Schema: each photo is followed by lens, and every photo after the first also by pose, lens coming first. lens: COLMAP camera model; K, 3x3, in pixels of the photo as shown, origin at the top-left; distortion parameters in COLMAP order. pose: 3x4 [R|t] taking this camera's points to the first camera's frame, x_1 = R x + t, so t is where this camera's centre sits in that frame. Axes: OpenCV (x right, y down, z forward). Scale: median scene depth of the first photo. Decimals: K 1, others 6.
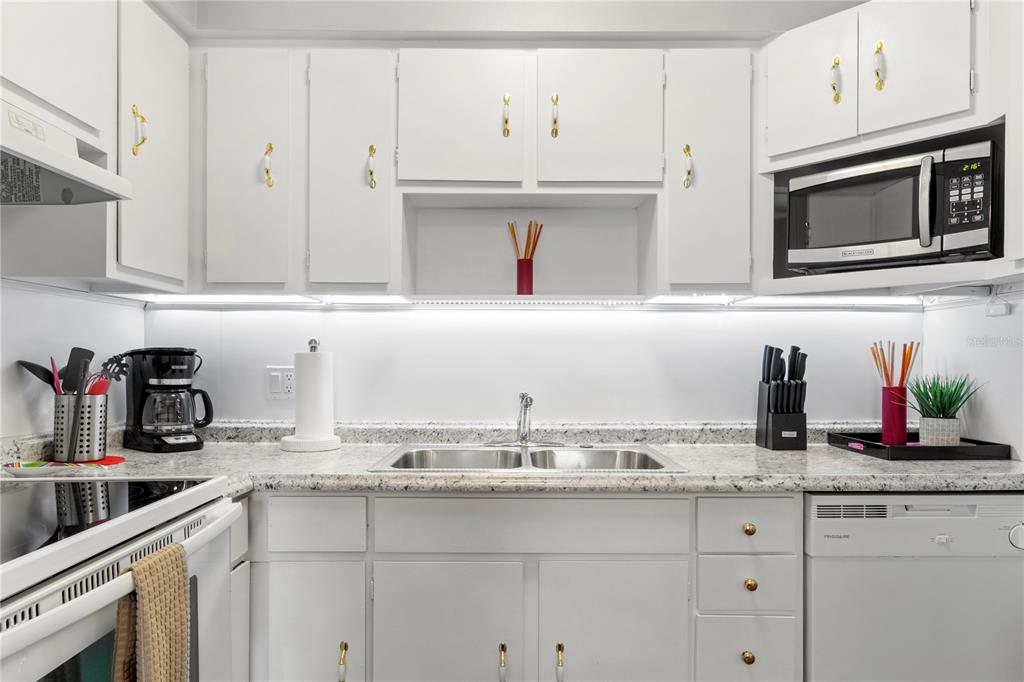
lens RADIAL K [[637.6, 0, 512.2], [0, 637.6, 364.0], [0, 0, 1]] dist [0.001059, 0.000856]
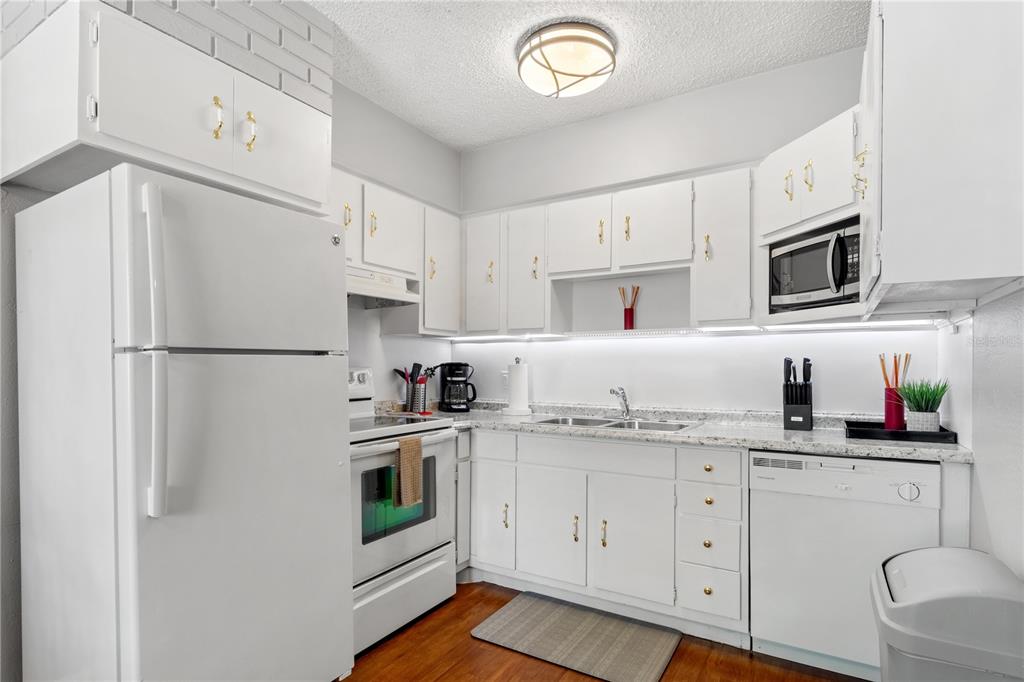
lens RADIAL K [[522.2, 0, 511.6], [0, 522.2, 365.8], [0, 0, 1]] dist [0.000120, 0.000009]
pose [[0.853067, -0.003790, -0.521788, 0.535291], [-0.000851, 0.999962, -0.008654, -0.000396], [0.521801, 0.007826, 0.853031, -0.377614]]
